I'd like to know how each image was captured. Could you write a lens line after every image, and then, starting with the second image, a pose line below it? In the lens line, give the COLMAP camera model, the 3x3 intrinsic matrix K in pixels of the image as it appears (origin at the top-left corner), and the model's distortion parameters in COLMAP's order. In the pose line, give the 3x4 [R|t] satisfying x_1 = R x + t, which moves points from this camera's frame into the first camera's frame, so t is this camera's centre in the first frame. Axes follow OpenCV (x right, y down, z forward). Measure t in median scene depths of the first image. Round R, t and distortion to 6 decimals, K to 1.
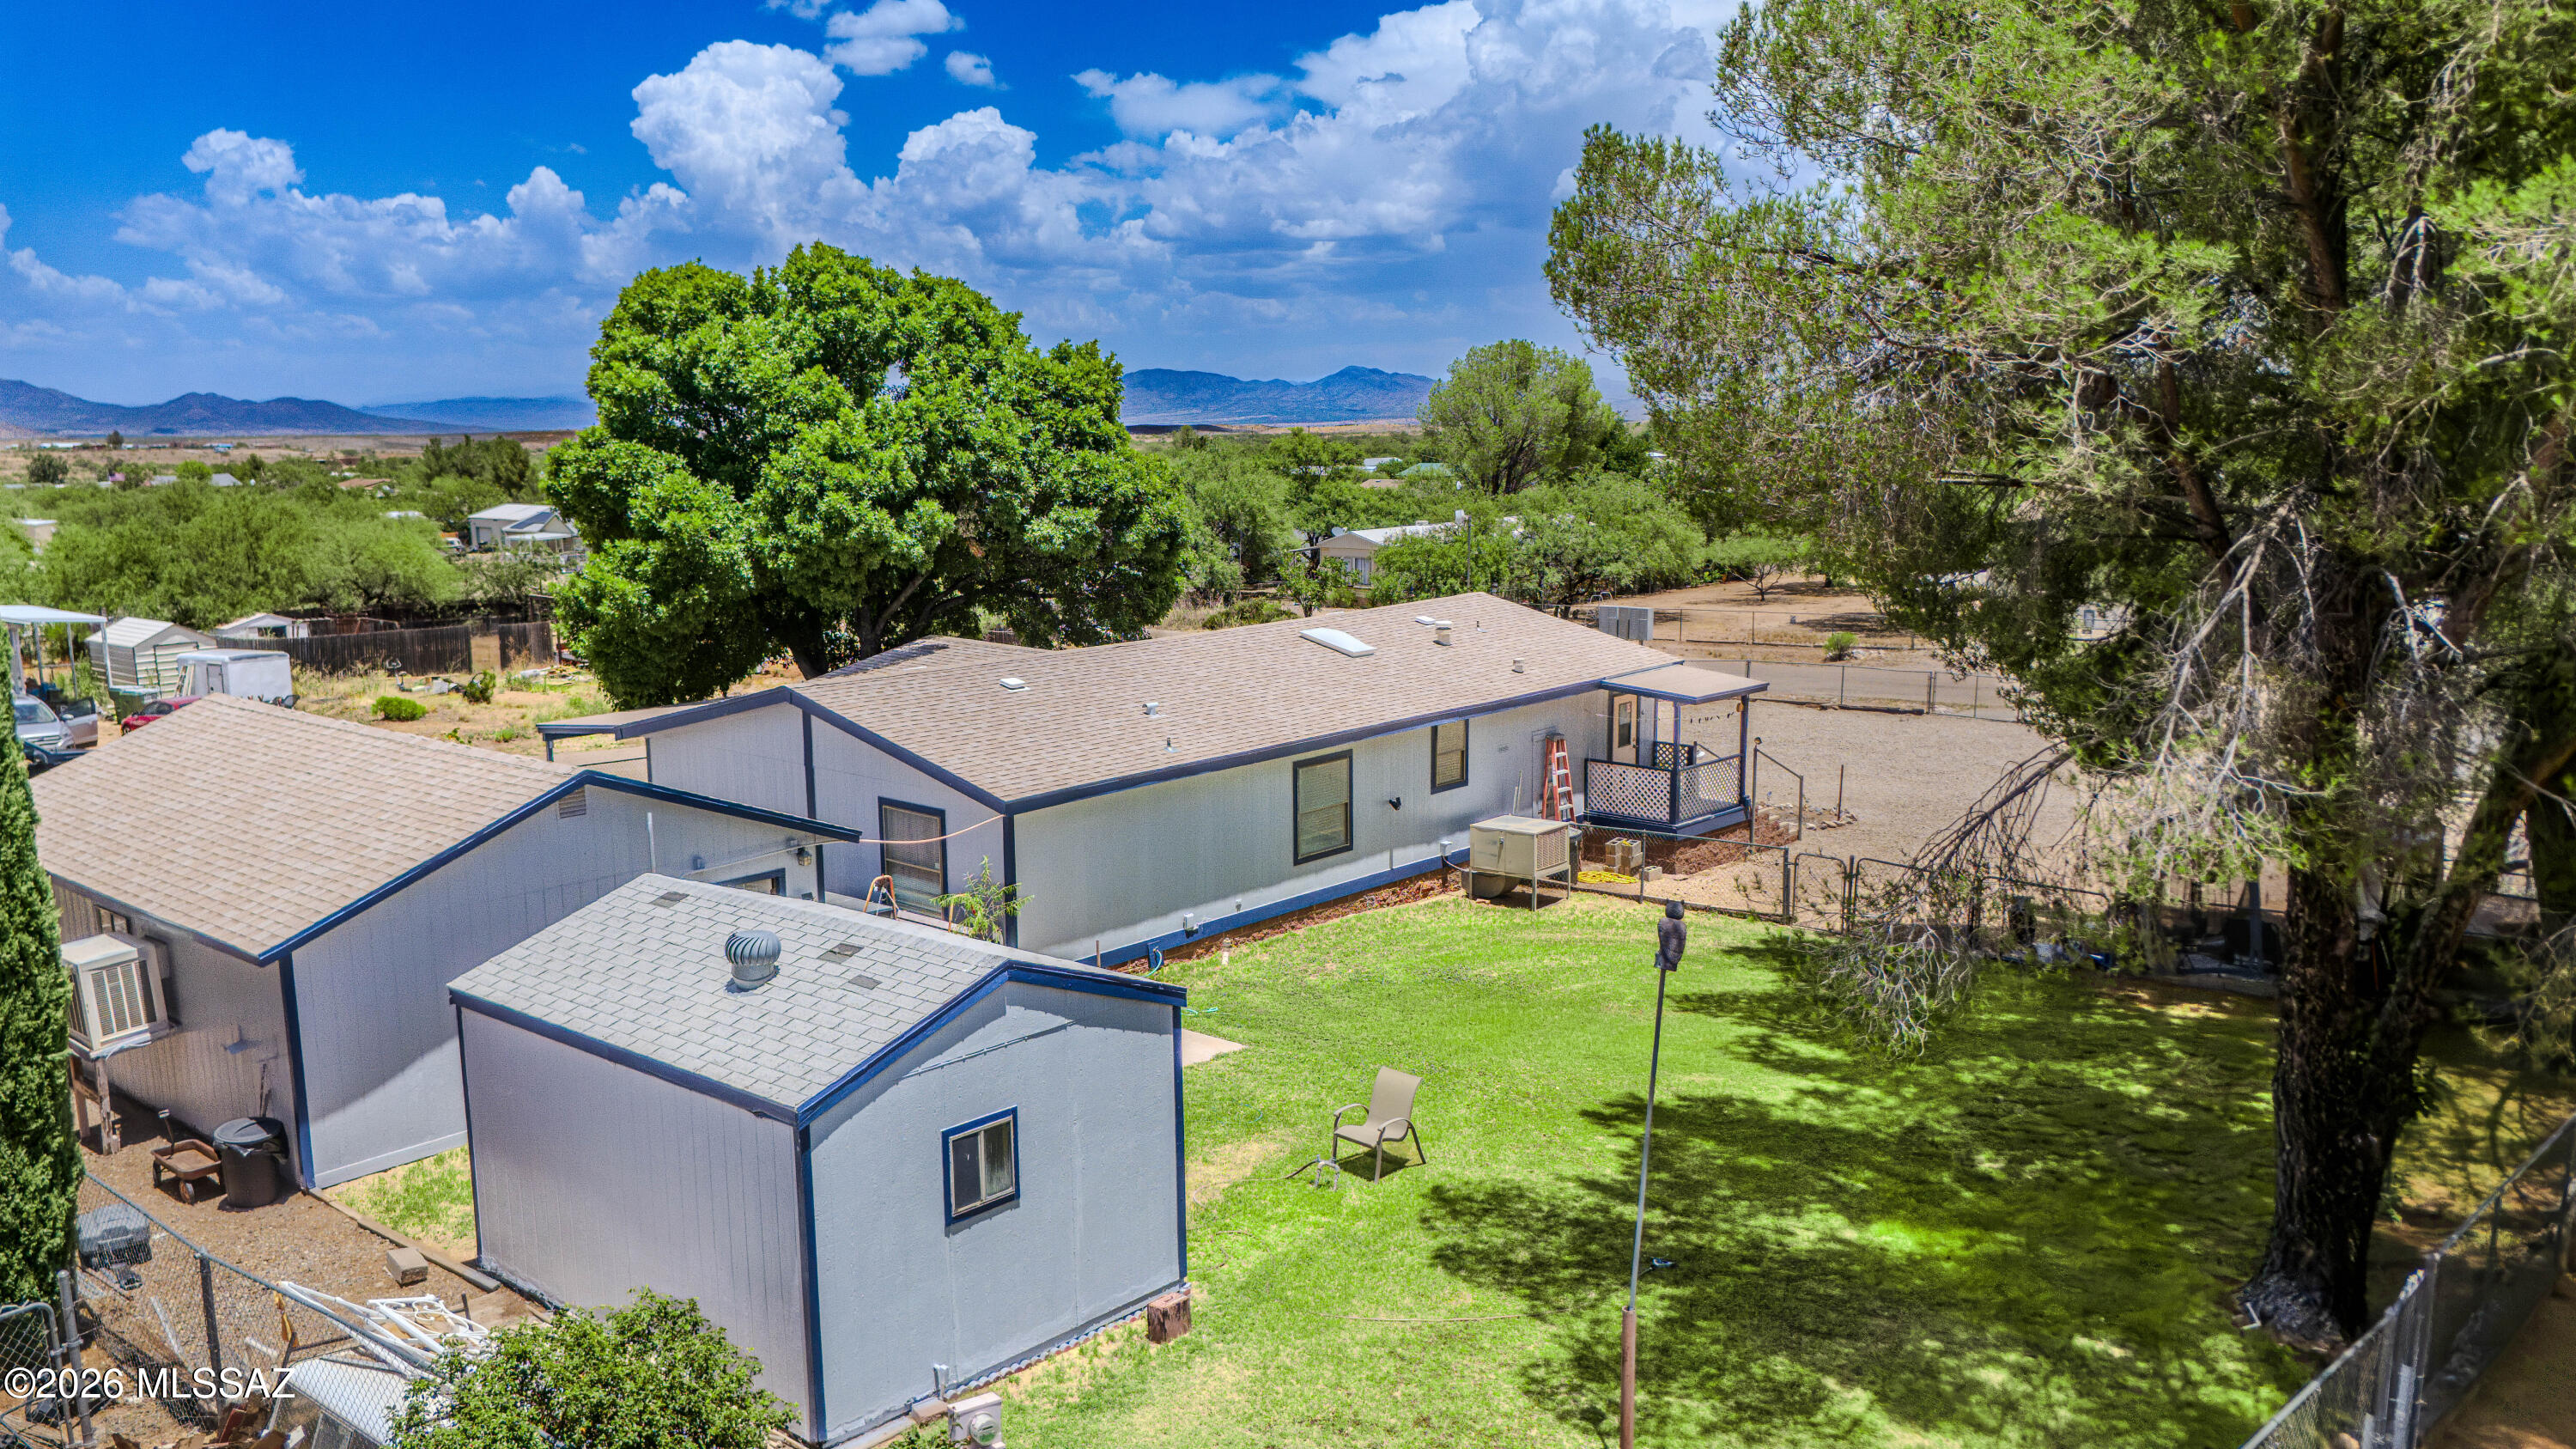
lens RADIAL K [[2006.4, 0, 1288.0], [0, 2006.4, 724.5], [0, 0, 1]] dist [0.009430, 0.048043]
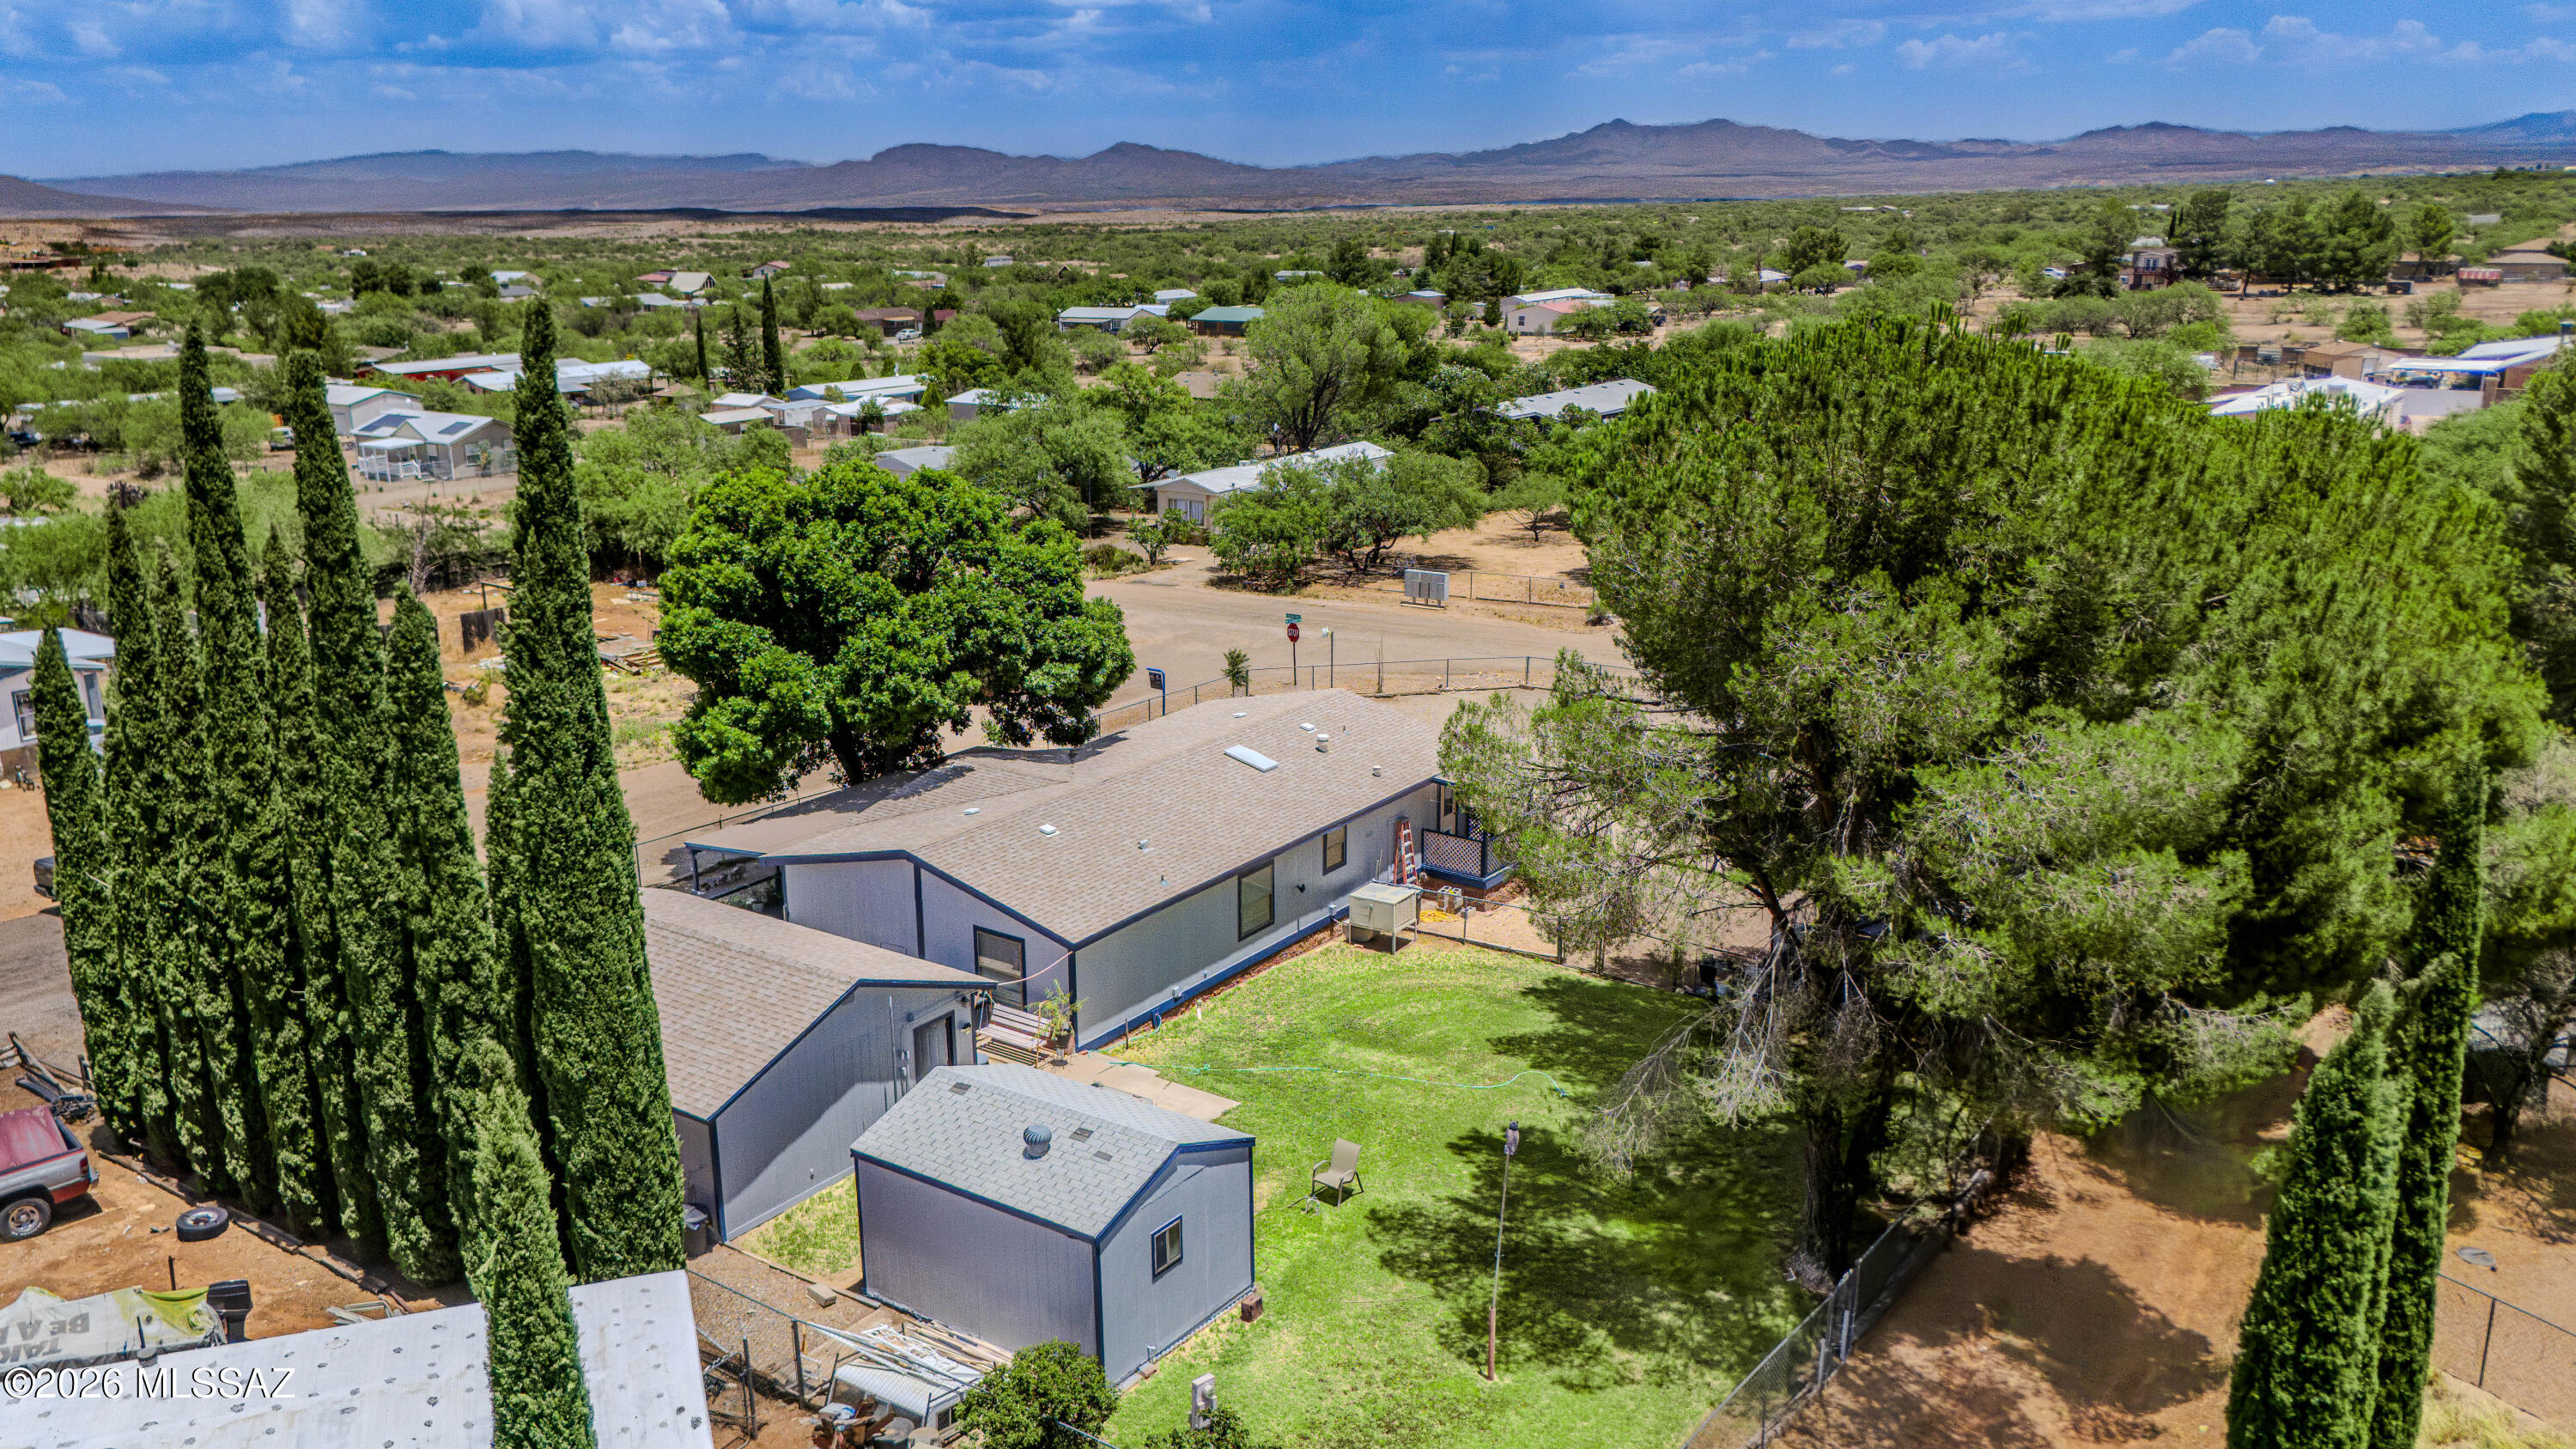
lens RADIAL K [[1886.9, 0, 1295.0], [0, 1886.9, 722.7], [0, 0, 1]] dist [0.077207, -0.089947]
pose [[0.994080, -0.023136, 0.106158, -0.095724], [0.013632, 0.995903, 0.089395, -0.205772], [-0.107791, -0.087419, 0.990323, -0.367665]]
